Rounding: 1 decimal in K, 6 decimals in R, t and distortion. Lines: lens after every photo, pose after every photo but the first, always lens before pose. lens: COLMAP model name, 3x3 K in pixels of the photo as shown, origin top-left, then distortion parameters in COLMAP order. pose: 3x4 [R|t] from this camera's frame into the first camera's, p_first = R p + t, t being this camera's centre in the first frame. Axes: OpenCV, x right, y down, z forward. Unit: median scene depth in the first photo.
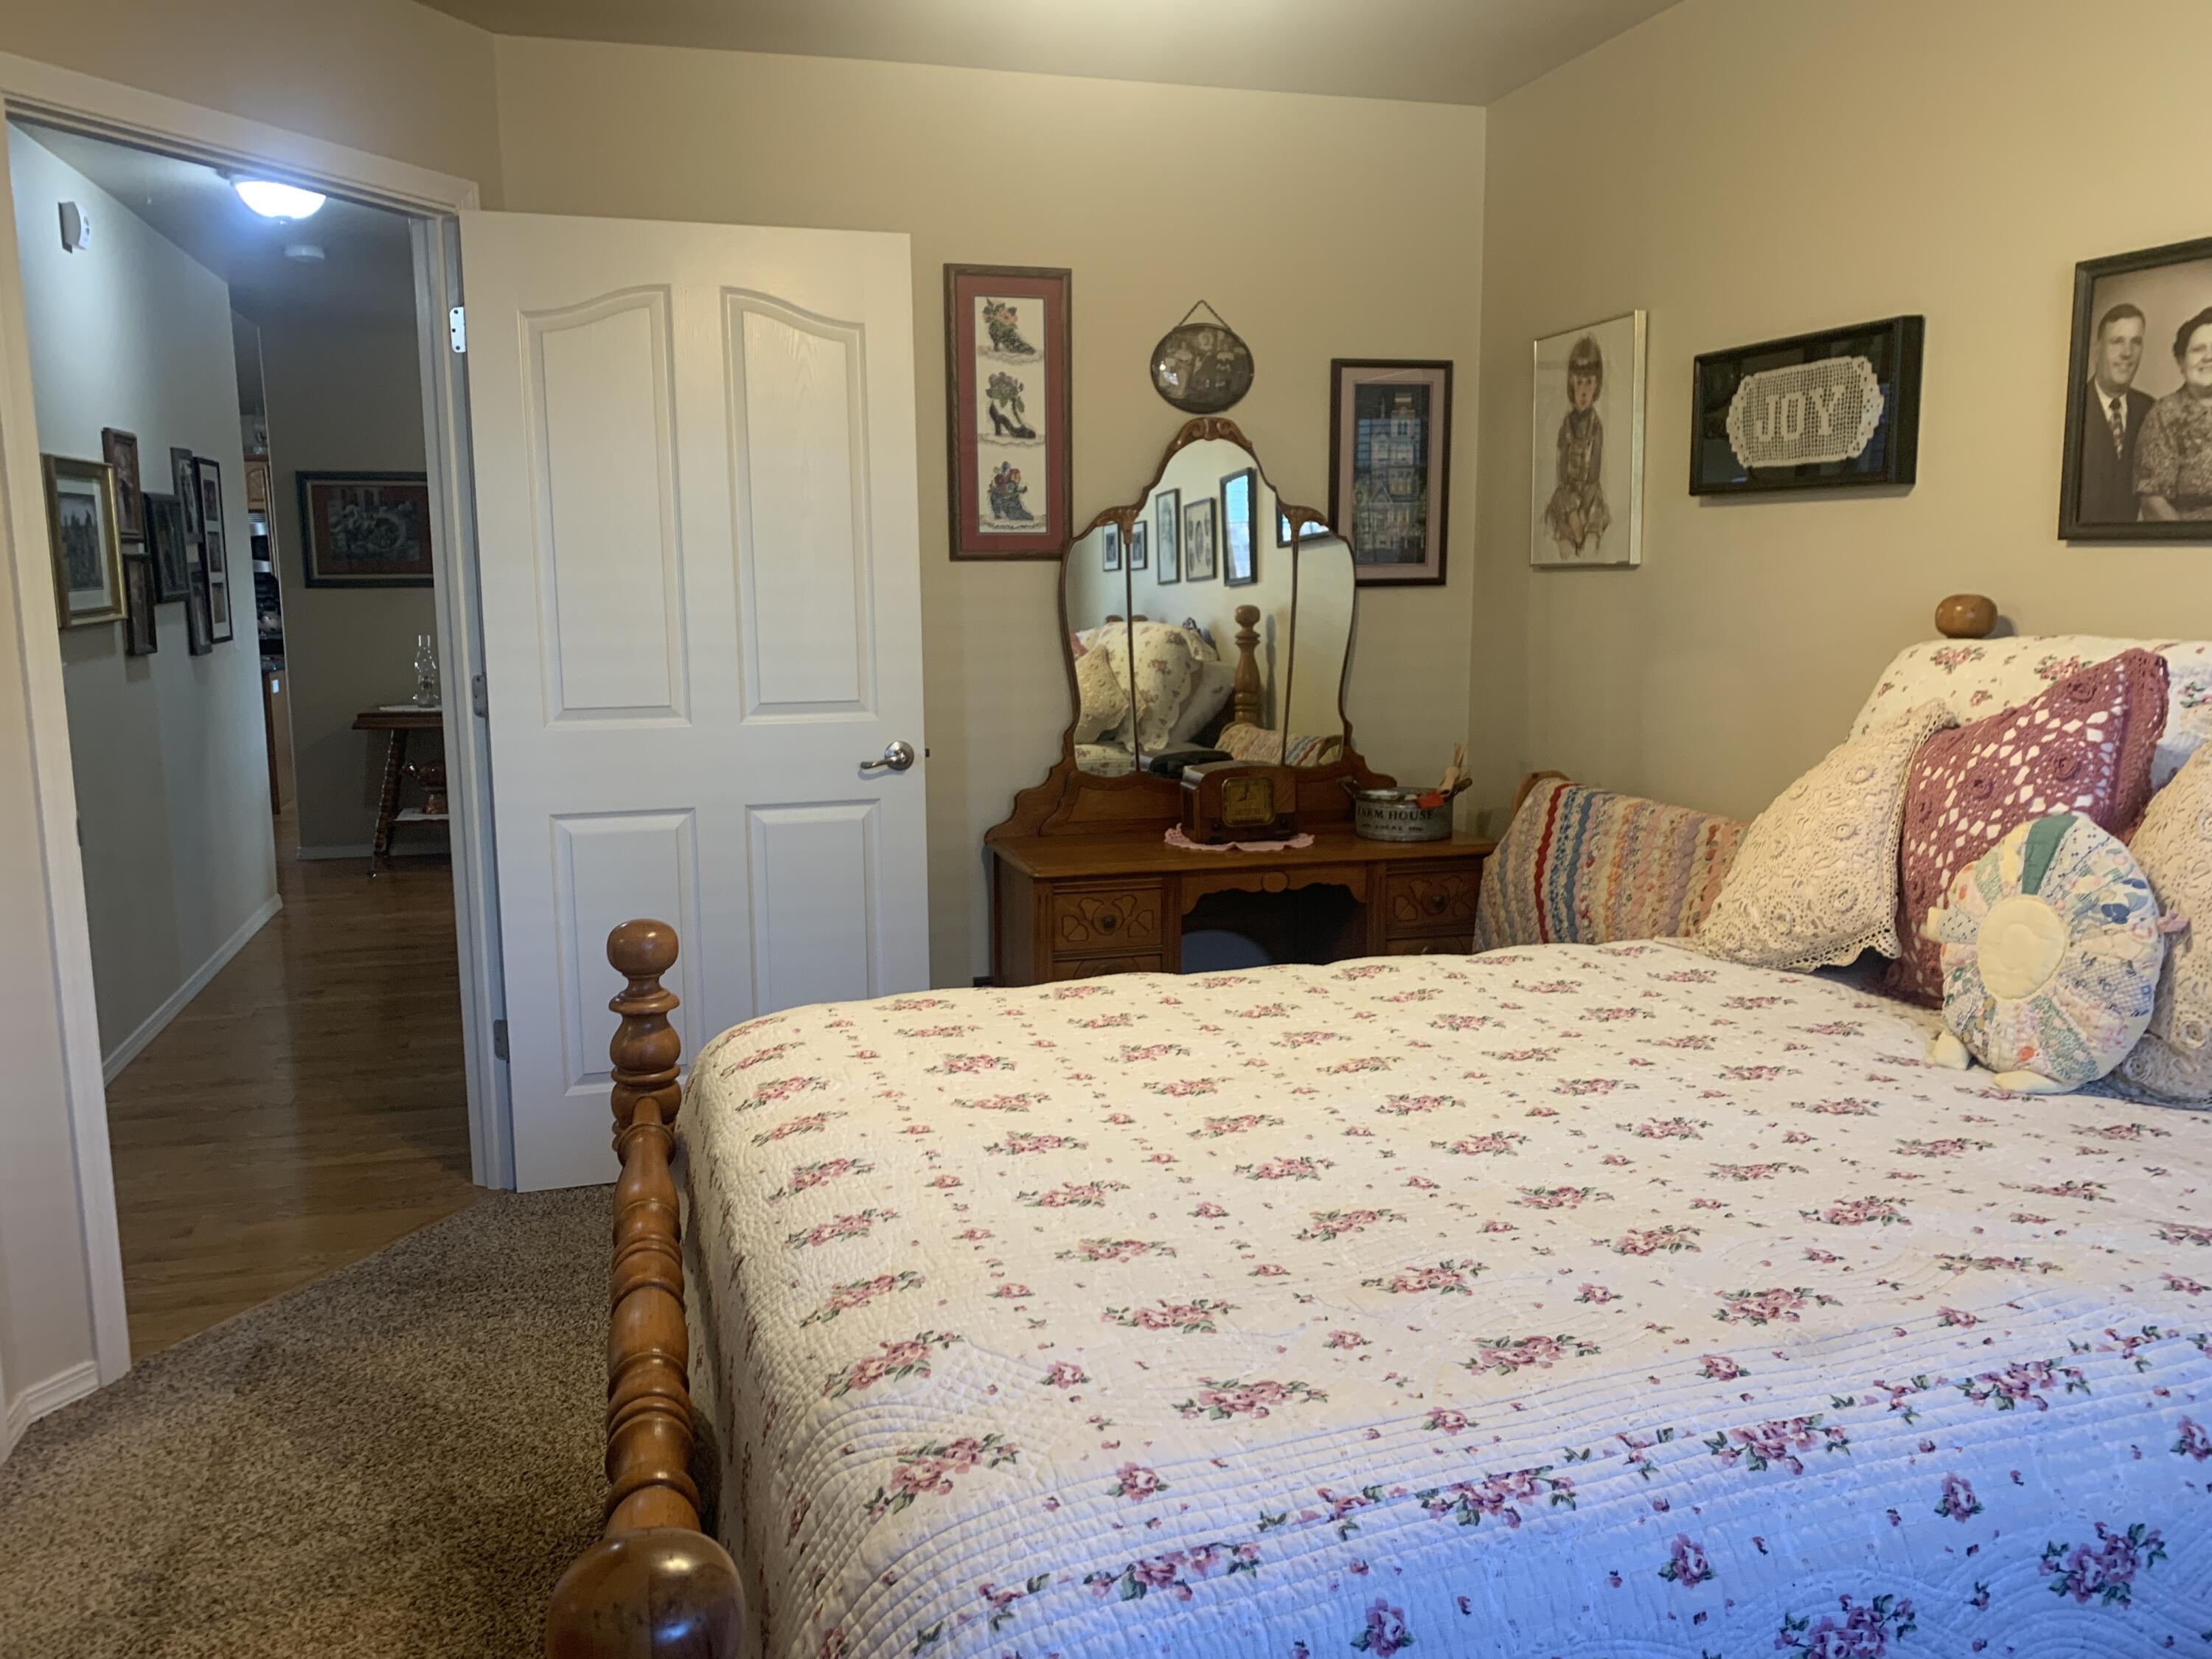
lens RADIAL K [[1692.3, 0, 1105.6], [0, 1692.3, 821.9], [0, 0, 1]] dist [0.054215, -0.066417]
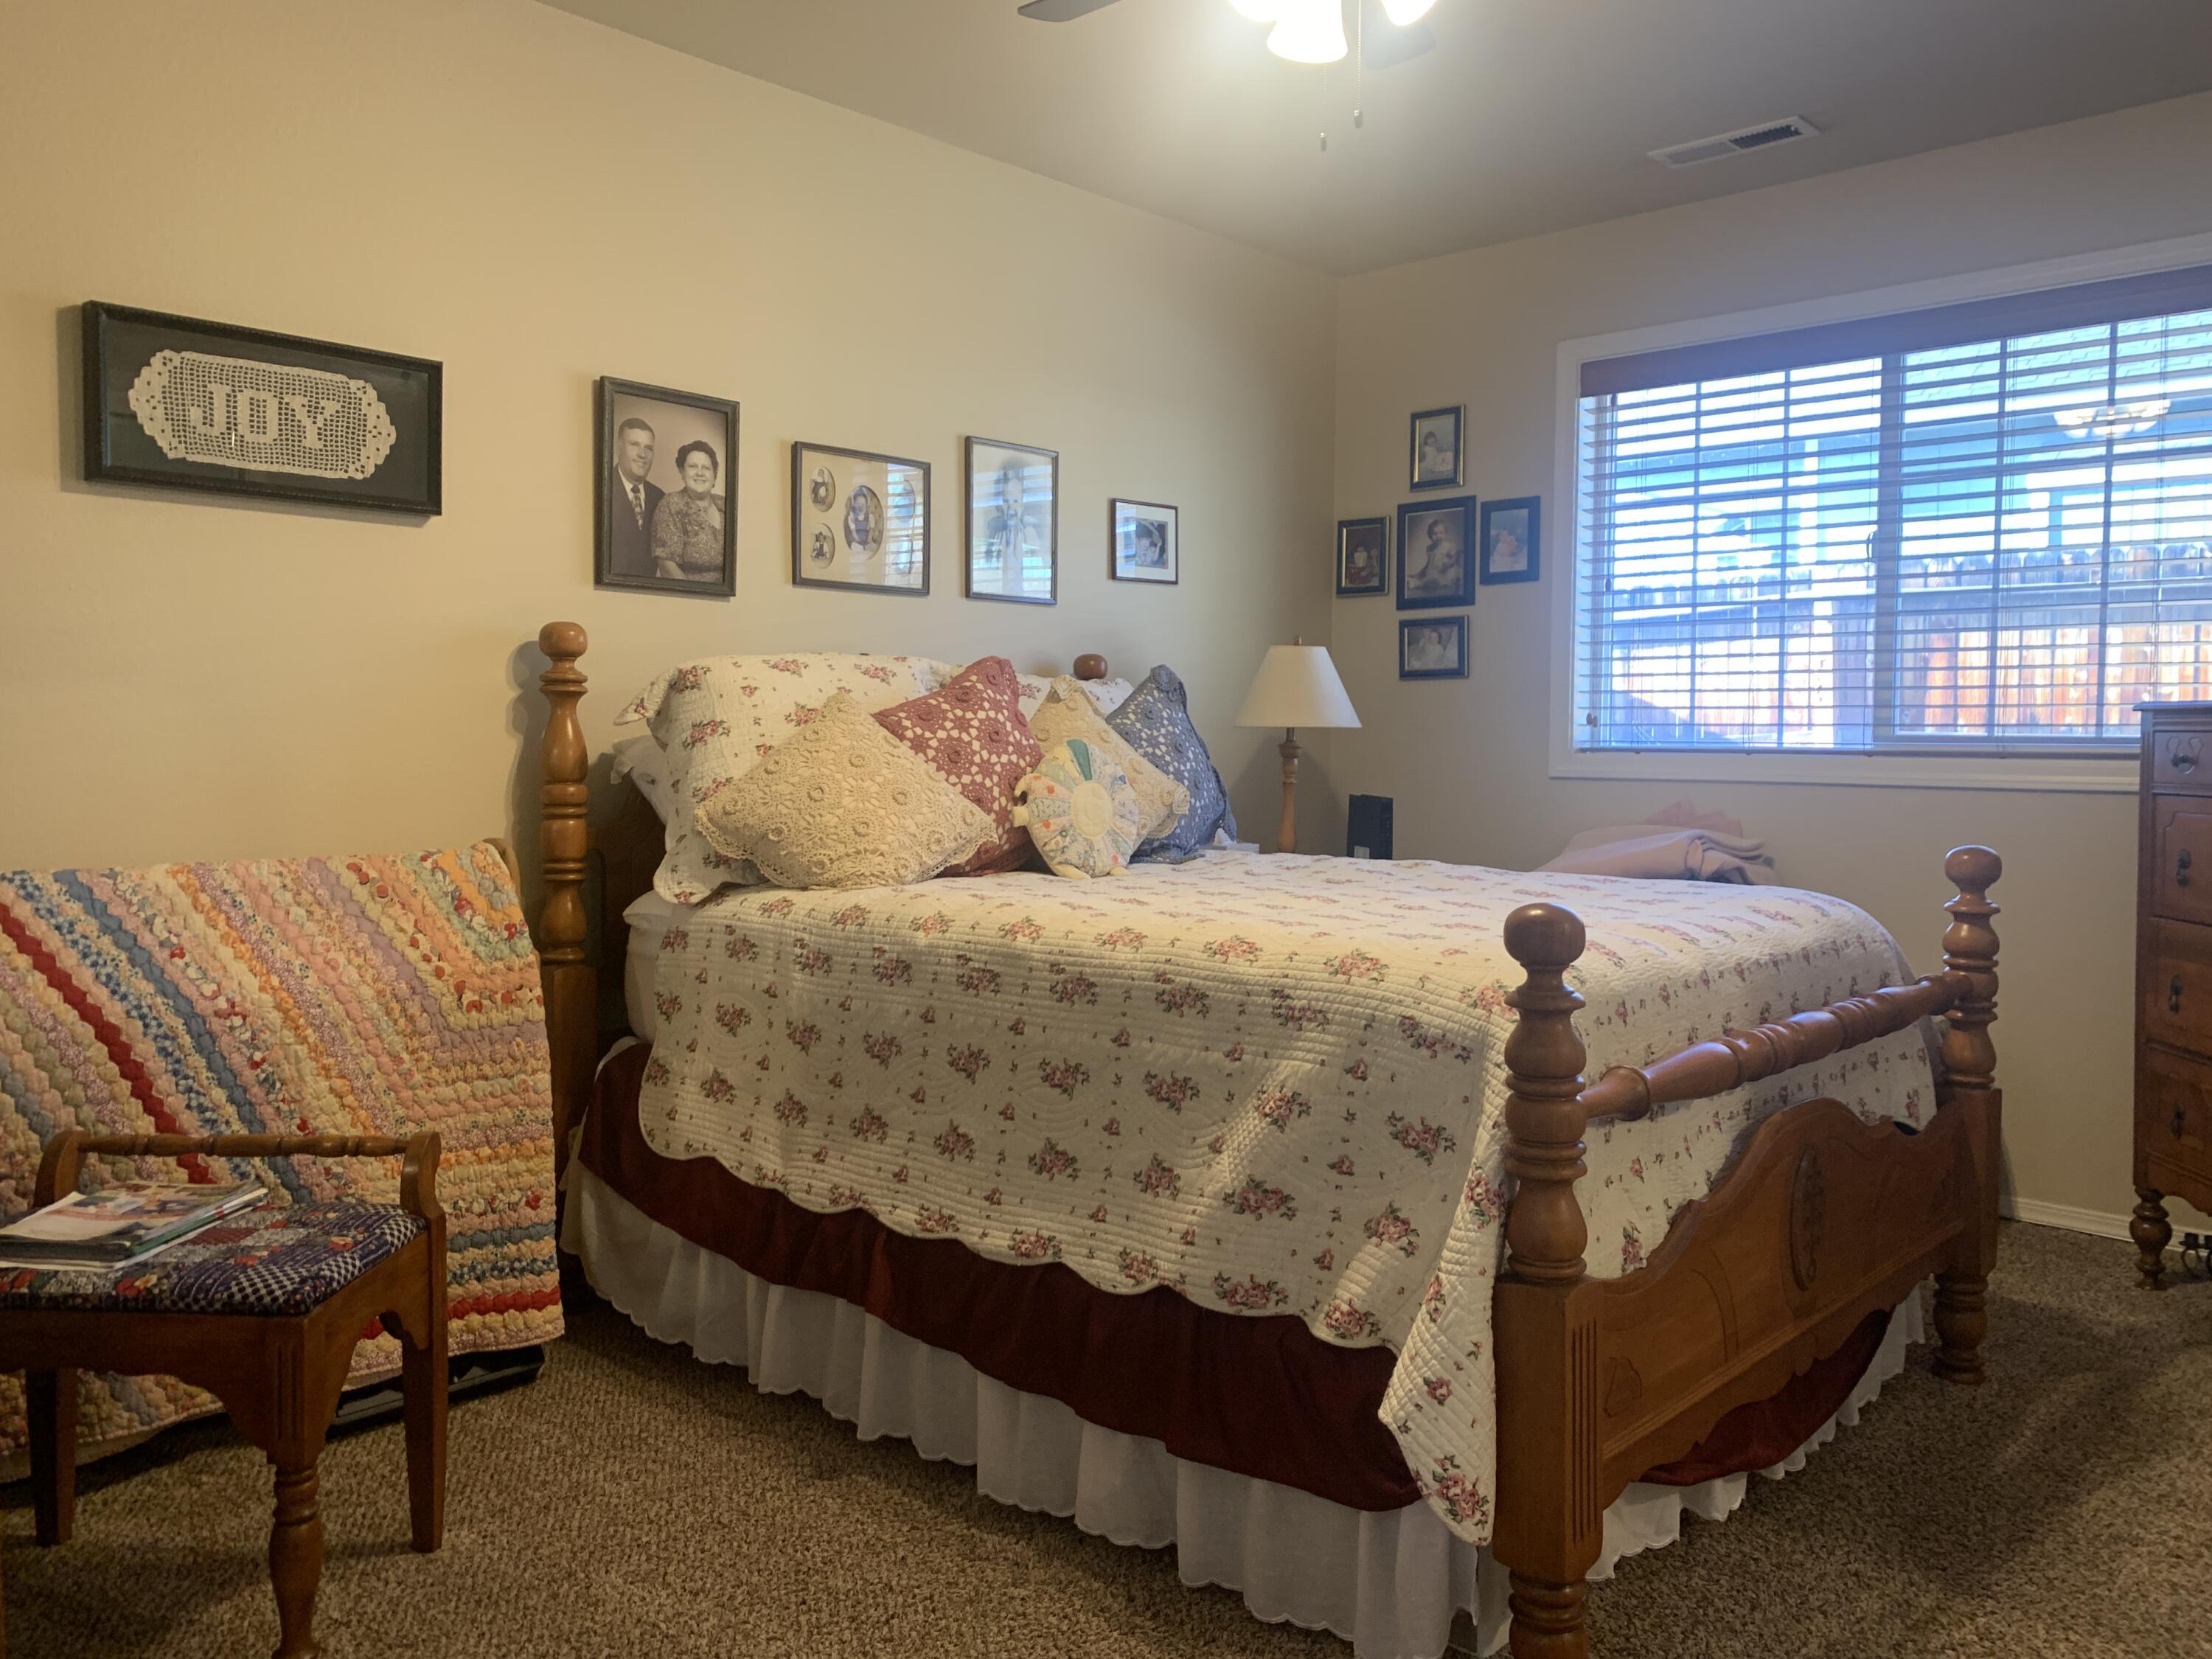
lens RADIAL K [[1692.3, 0, 1108.9], [0, 1692.3, 795.5], [0, 0, 1]] dist [0.054215, -0.066417]
pose [[-0.505710, -0.020711, 0.862455, -0.780725], [0.130756, 0.986322, 0.100356, -0.090068], [-0.852737, 0.163523, -0.496085, 1.394235]]
